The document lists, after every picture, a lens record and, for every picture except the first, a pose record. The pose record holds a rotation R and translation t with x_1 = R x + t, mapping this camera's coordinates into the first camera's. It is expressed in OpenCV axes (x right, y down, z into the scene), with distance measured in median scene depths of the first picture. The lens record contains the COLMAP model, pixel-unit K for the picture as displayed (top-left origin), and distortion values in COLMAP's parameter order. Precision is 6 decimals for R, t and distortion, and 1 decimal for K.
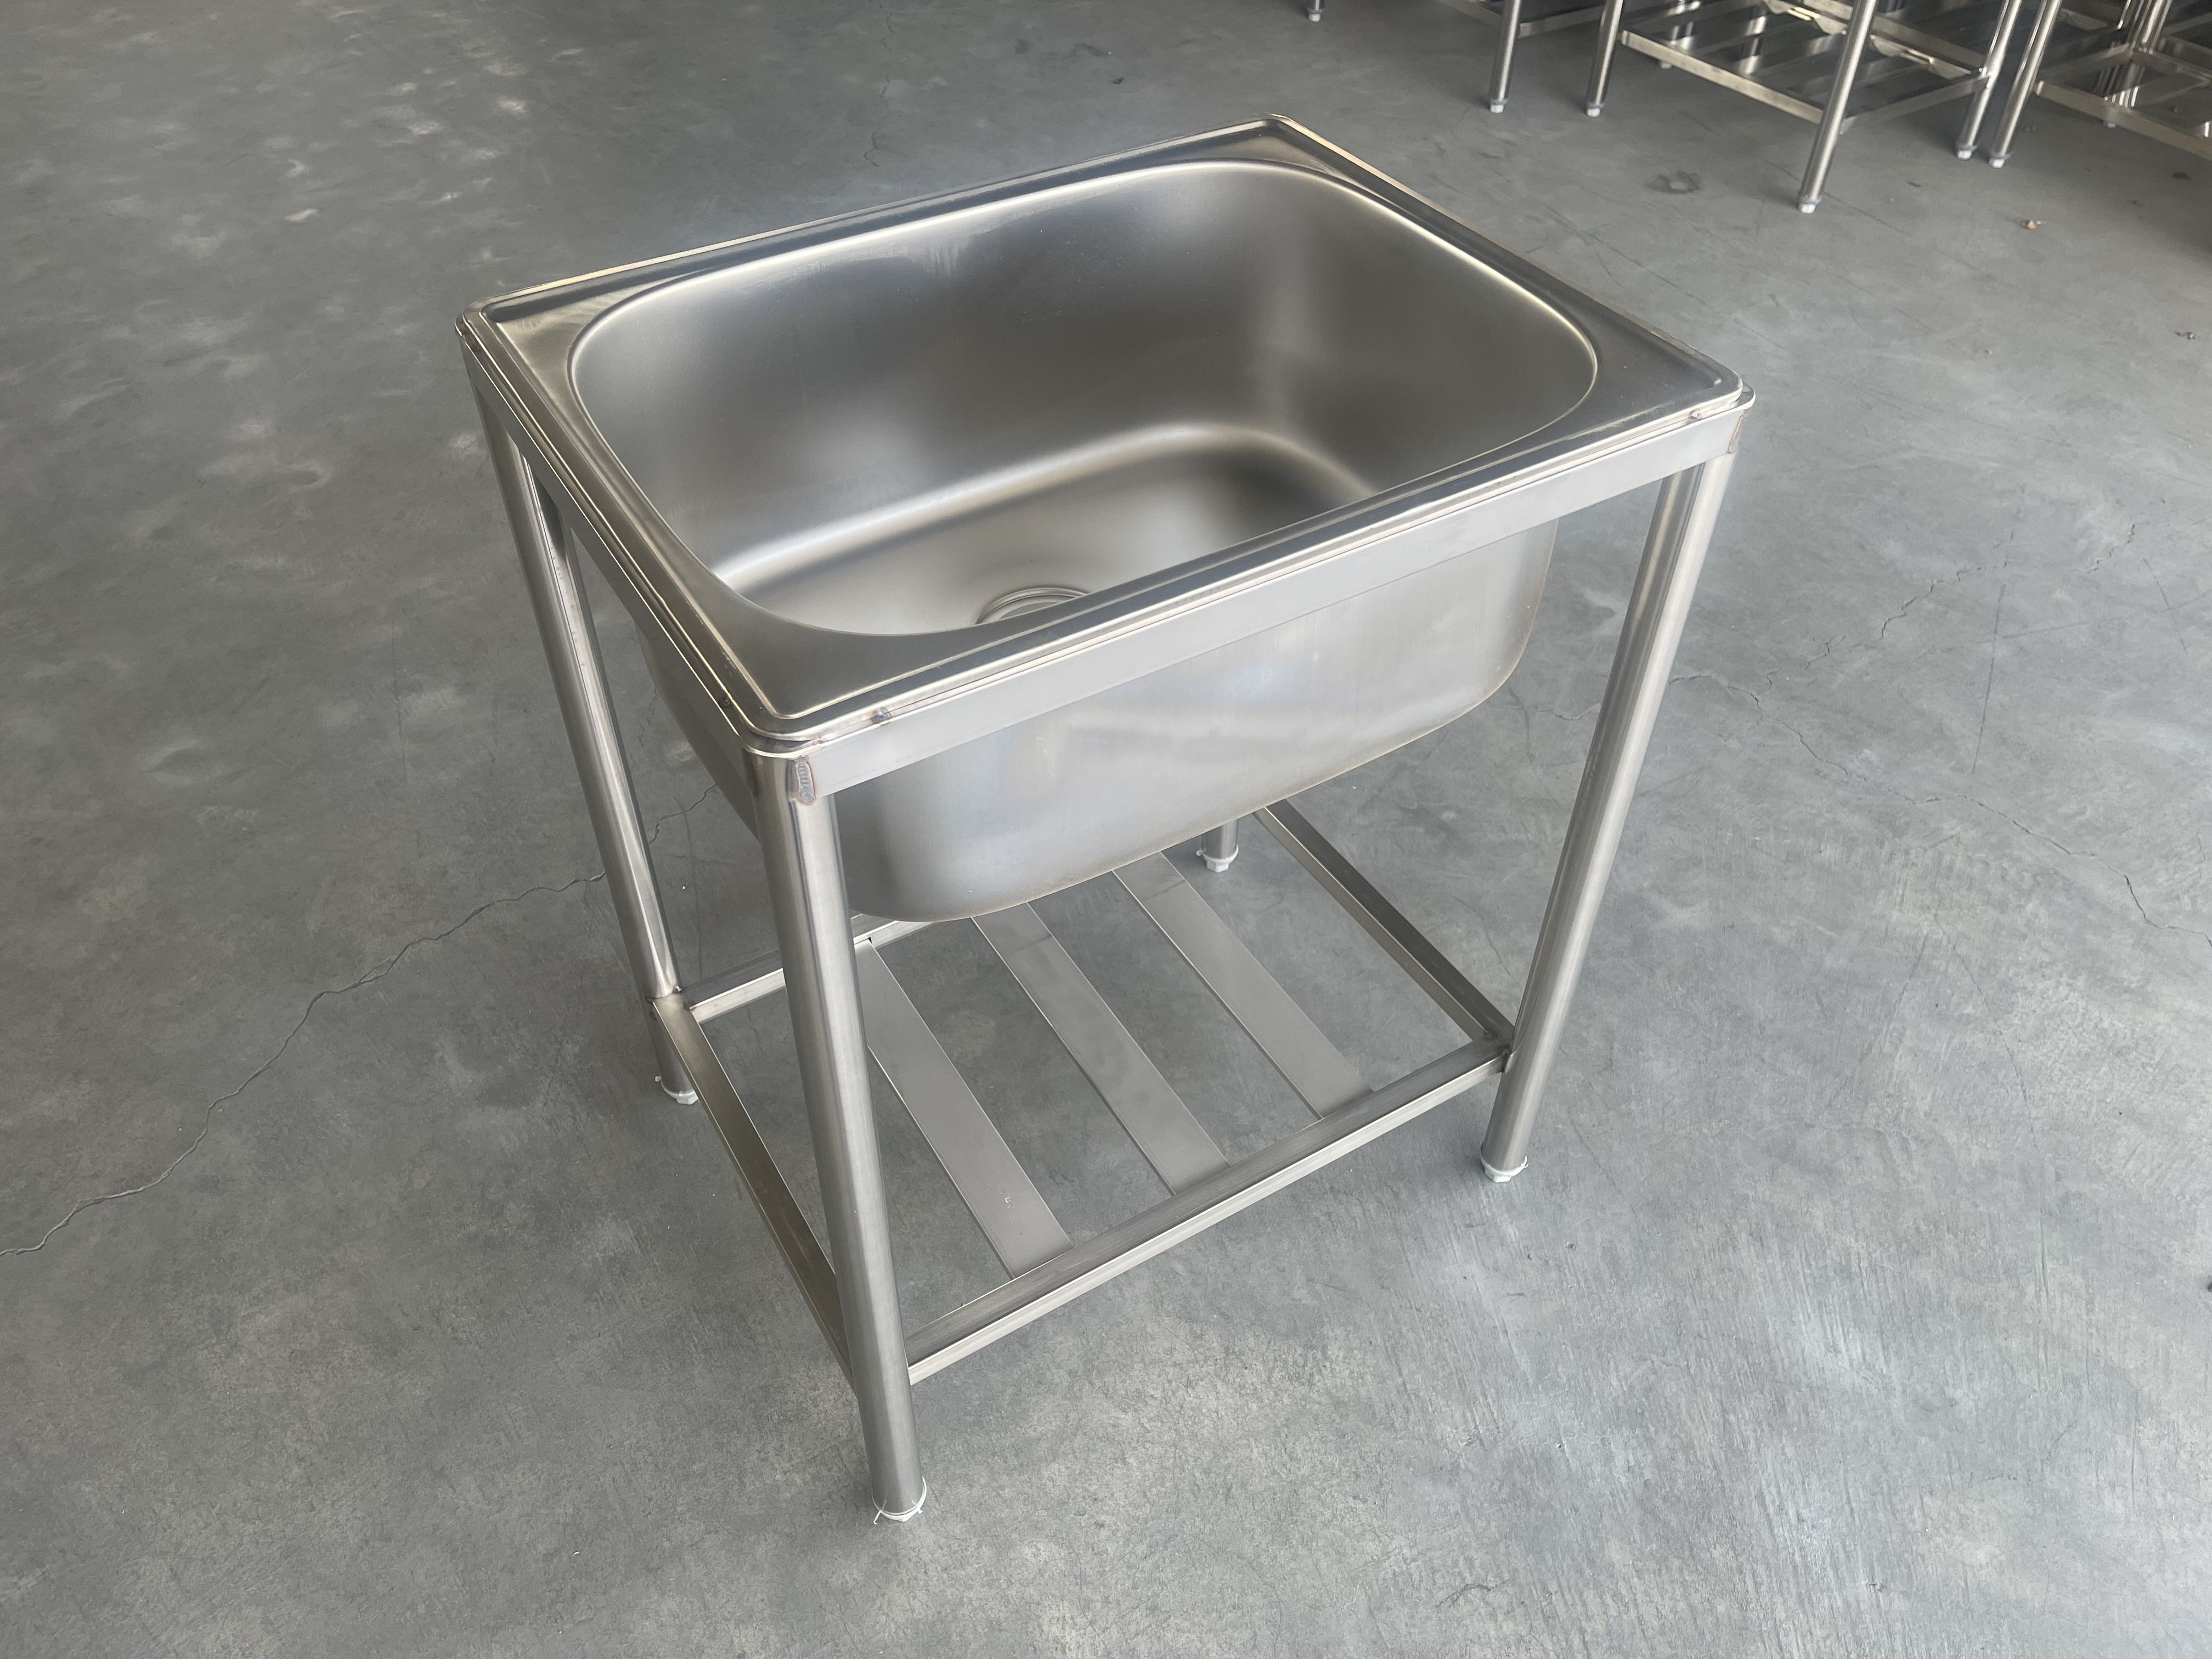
lens RADIAL K [[1681.9, 0, 1116.8], [0, 1681.9, 818.7], [0, 0, 1]] dist [0.086494, -0.121477]
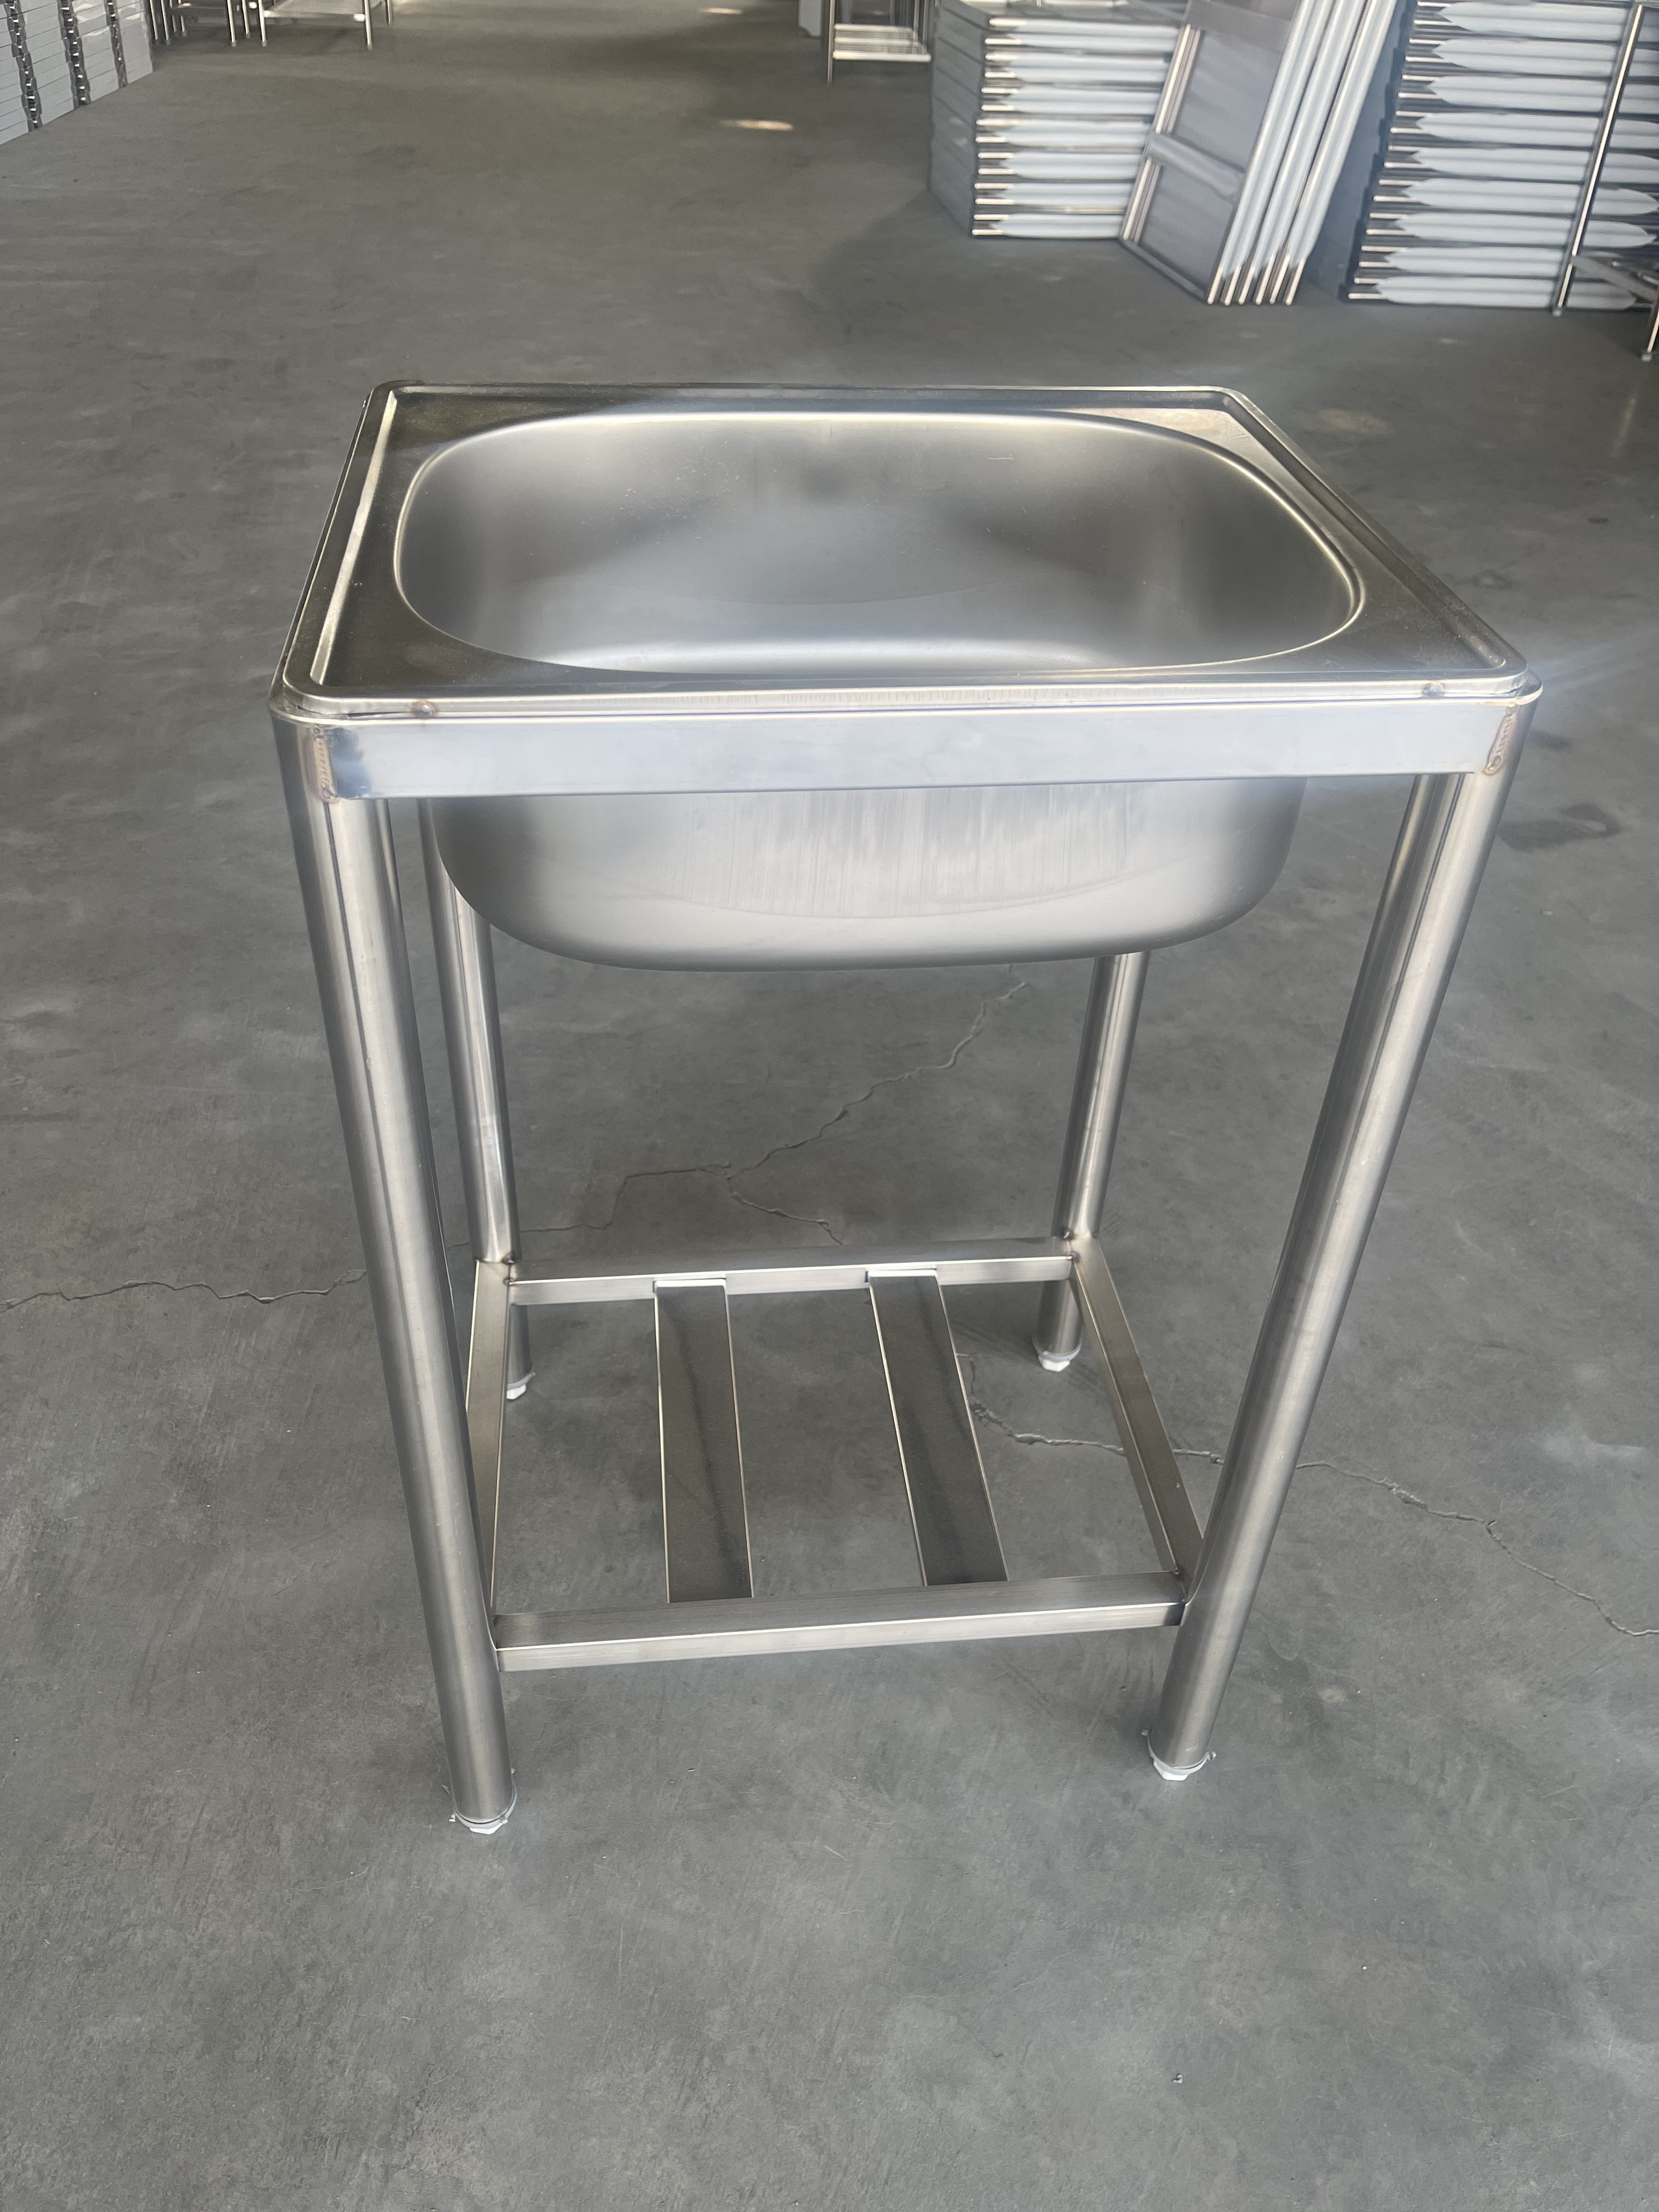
lens RADIAL K [[1681.9, 0, 822.7], [0, 1681.9, 1136.6], [0, 0, 1]] dist [0.086494, -0.121477]
pose [[0.863919, 0.328202, -0.382004, 0.211878], [-0.364308, 0.930968, -0.024050, -0.115484], [0.347741, 0.159944, 0.923848, 0.314805]]
